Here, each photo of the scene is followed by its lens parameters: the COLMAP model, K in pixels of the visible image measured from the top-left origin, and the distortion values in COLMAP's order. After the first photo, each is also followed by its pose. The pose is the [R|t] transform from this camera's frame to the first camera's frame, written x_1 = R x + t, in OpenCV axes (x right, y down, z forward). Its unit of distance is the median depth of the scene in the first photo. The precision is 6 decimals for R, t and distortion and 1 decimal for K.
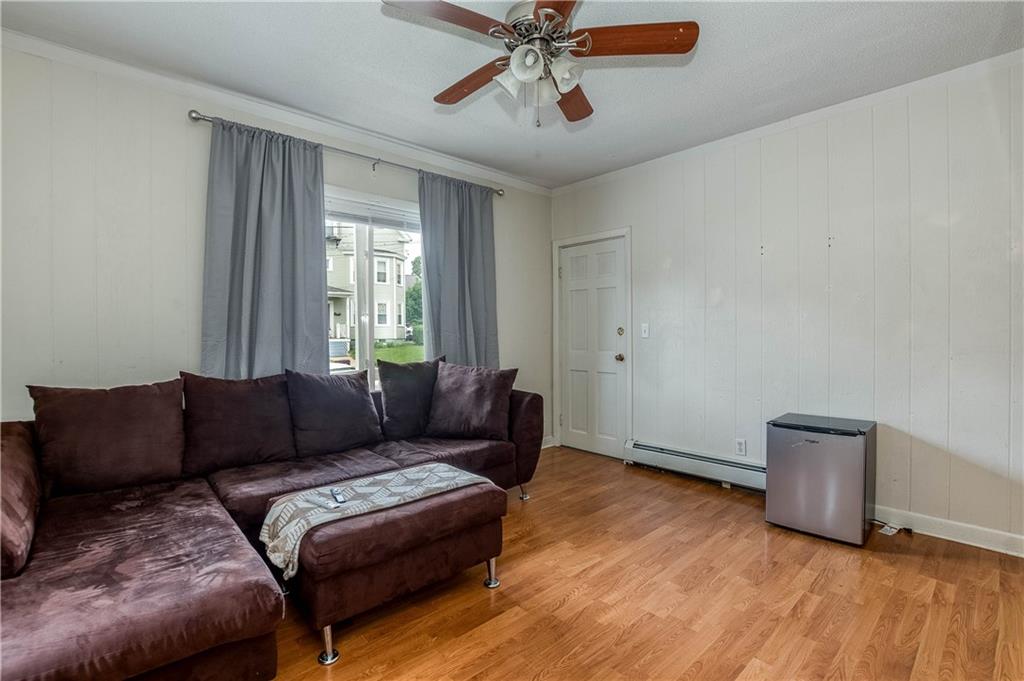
lens RADIAL K [[457.8, 0, 512.5], [0, 457.8, 335.3], [0, 0, 1]] dist [-0.030262, 0.000112]
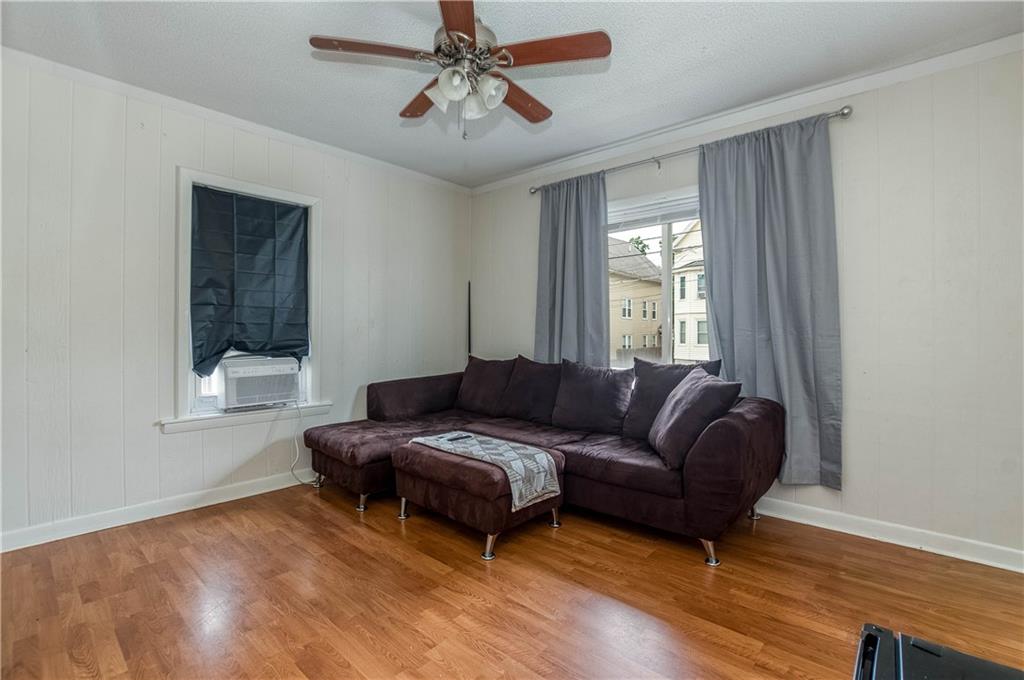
lens RADIAL K [[463.5, 0, 516.0], [0, 463.5, 337.7], [0, 0, 1]] dist [-0.030650, 0.000282]
pose [[0.114730, 0.017854, -0.993236, 0.998288], [-0.012494, 0.999785, 0.016529, -0.007979], [0.993318, 0.010513, 0.114928, 0.865357]]
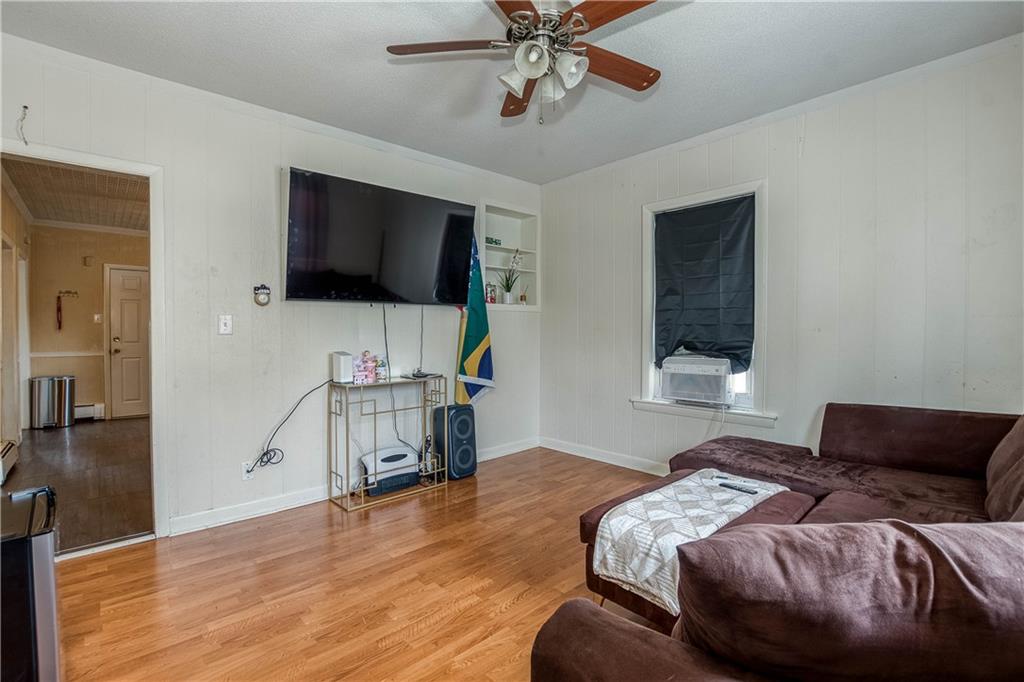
lens RADIAL K [[463.5, 0, 516.0], [0, 463.5, 338.7], [0, 0, 1]] dist [-0.030650, 0.000282]
pose [[-0.999895, 0.007528, -0.012373, 0.110847], [0.007264, 0.999748, 0.021264, -0.009227], [0.012530, 0.021171, -0.999697, 1.739800]]
